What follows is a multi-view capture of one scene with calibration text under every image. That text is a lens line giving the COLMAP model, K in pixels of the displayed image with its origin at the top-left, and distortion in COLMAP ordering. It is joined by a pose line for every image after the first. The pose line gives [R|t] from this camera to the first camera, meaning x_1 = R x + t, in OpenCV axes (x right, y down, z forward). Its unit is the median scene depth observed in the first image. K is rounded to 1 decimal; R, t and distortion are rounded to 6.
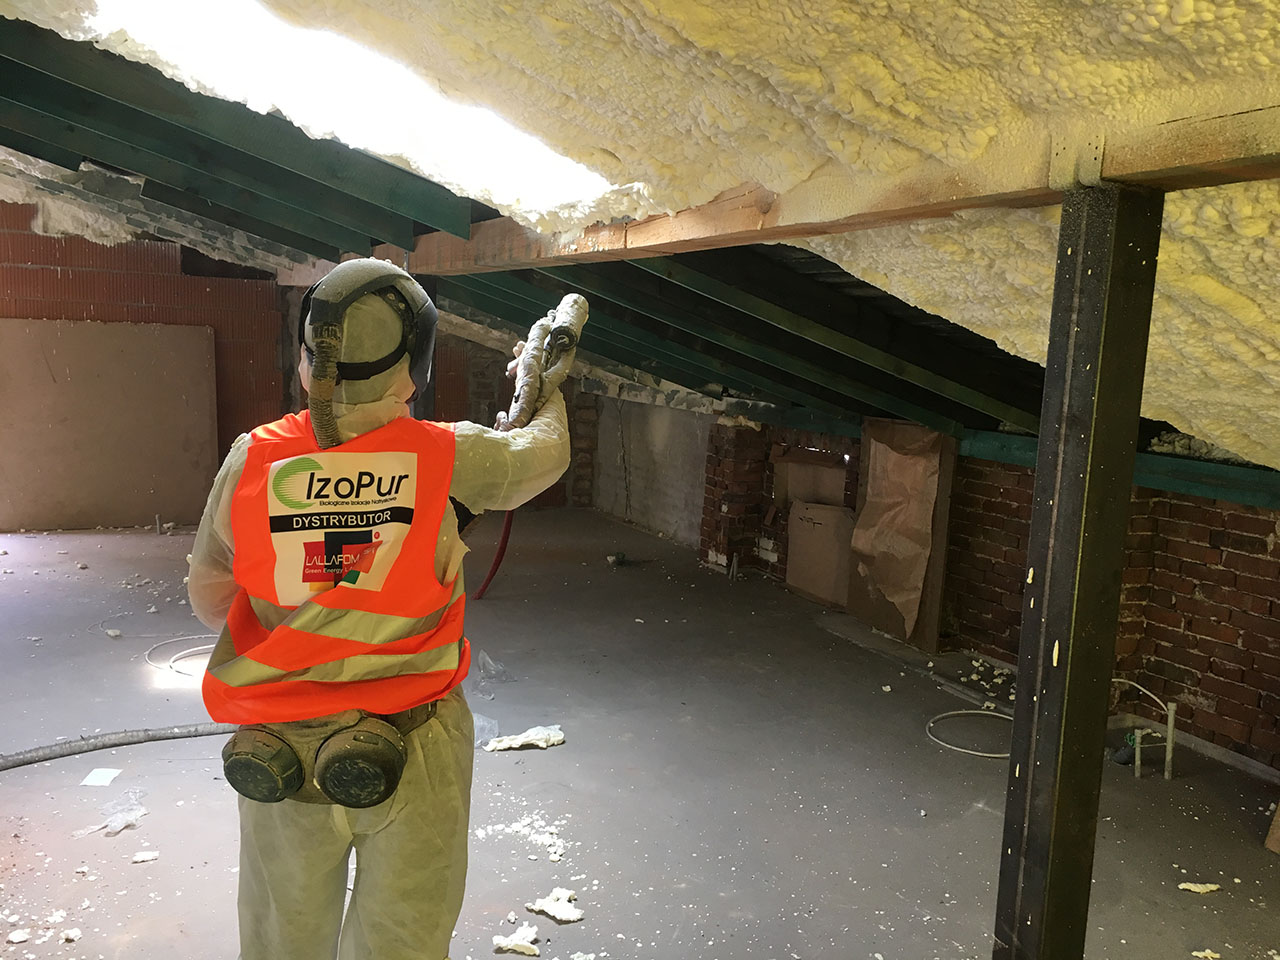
lens RADIAL K [[1072.4, 0, 640.0], [0, 1072.4, 480.0], [0, 0, 1]] dist [0.063505, -0.100674]
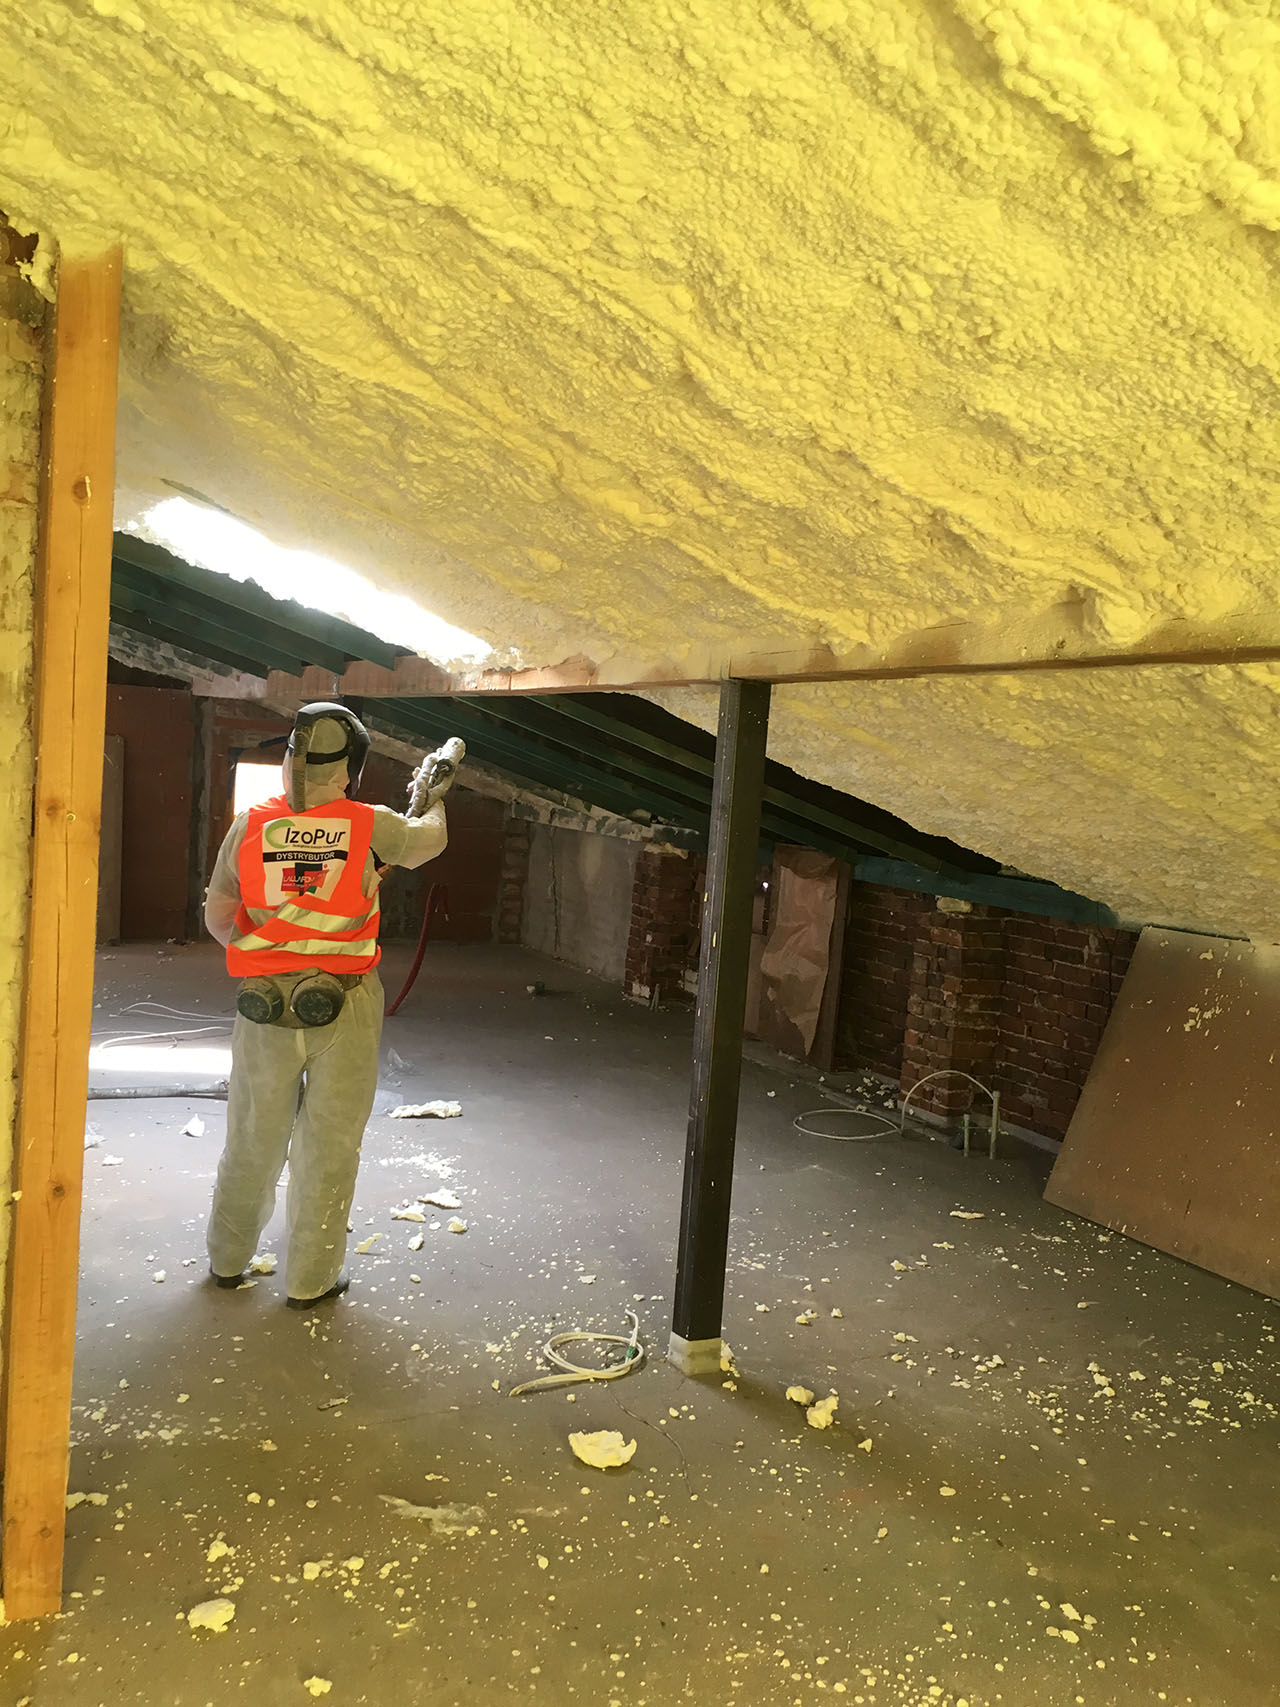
lens RADIAL K [[1444.3, 0, 669.9], [0, 1444.3, 829.6], [0, 0, 1]] dist [-0.007700, -0.002910]
pose [[0.999036, 0.029475, 0.032517, 0.081148], [-0.026508, 0.995750, -0.088198, 0.067037], [-0.034978, 0.087252, 0.995572, -0.472955]]
